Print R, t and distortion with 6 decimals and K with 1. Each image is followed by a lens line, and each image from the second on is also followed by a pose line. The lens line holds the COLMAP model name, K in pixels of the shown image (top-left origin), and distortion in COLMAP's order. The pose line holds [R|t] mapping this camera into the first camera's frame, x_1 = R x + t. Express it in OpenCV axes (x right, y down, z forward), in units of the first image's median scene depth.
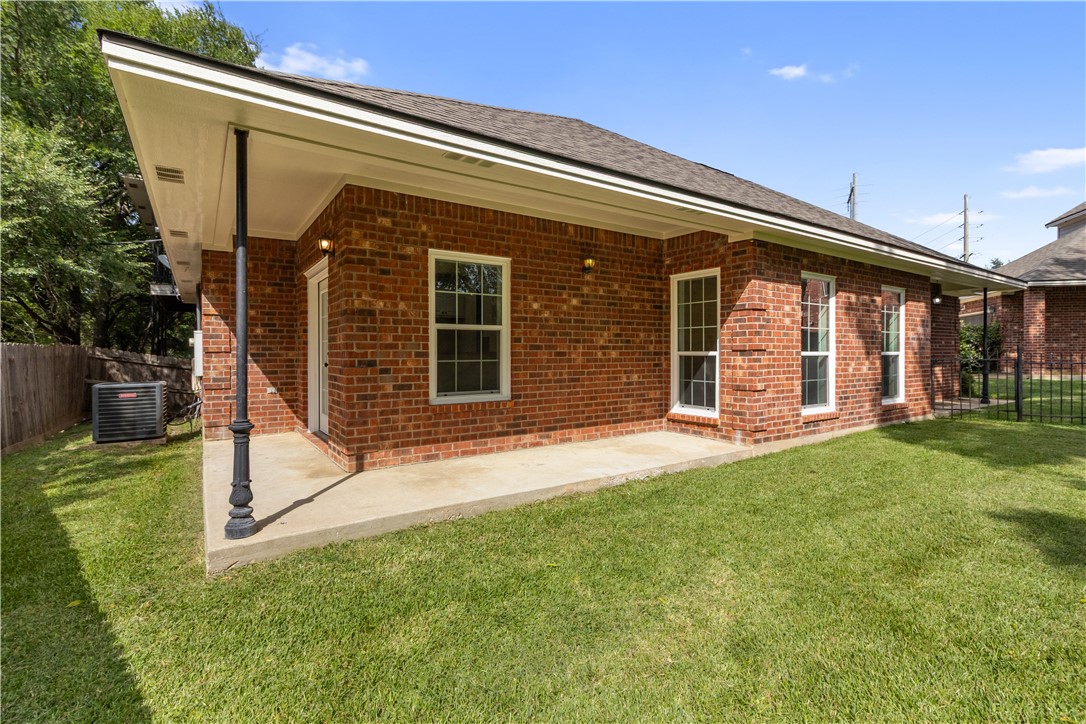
lens RADIAL K [[505.5, 0, 542.4], [0, 505.5, 355.5], [0, 0, 1]] dist [0.000628, -0.000362]
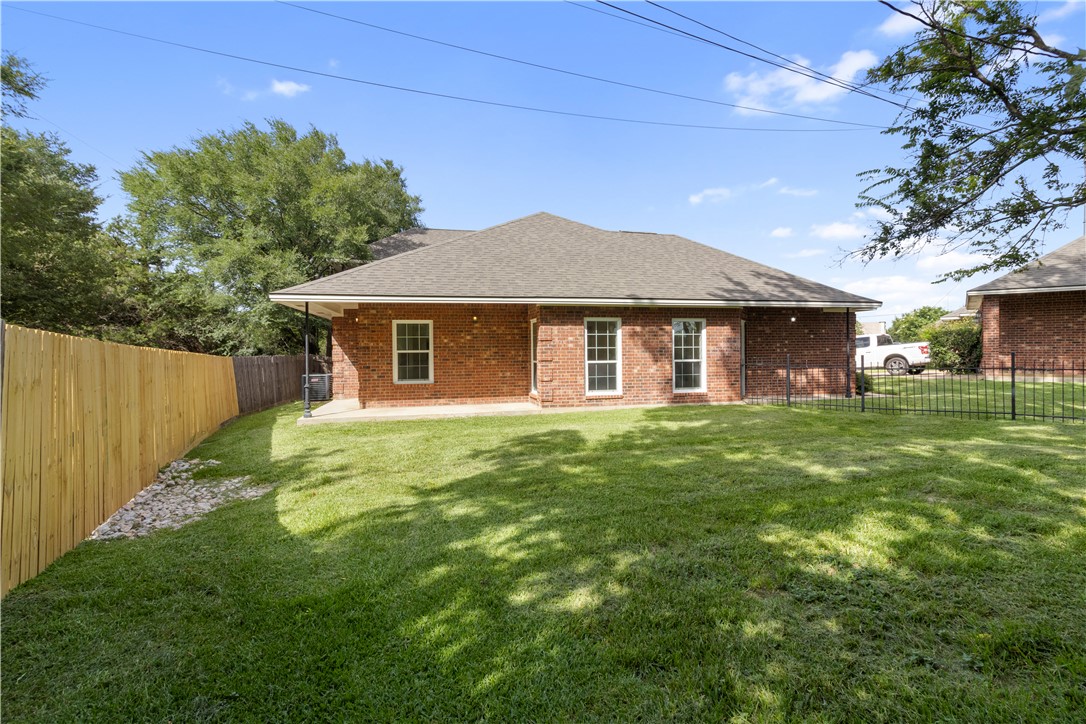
lens RADIAL K [[505.5, 0, 544.3], [0, 505.5, 360.5], [0, 0, 1]] dist [0.000628, -0.000362]
pose [[0.930999, 0.000748, -0.365022, 1.114833], [0.005763, 0.999843, 0.016749, -0.044069], [0.364977, -0.017697, 0.930848, -0.832886]]
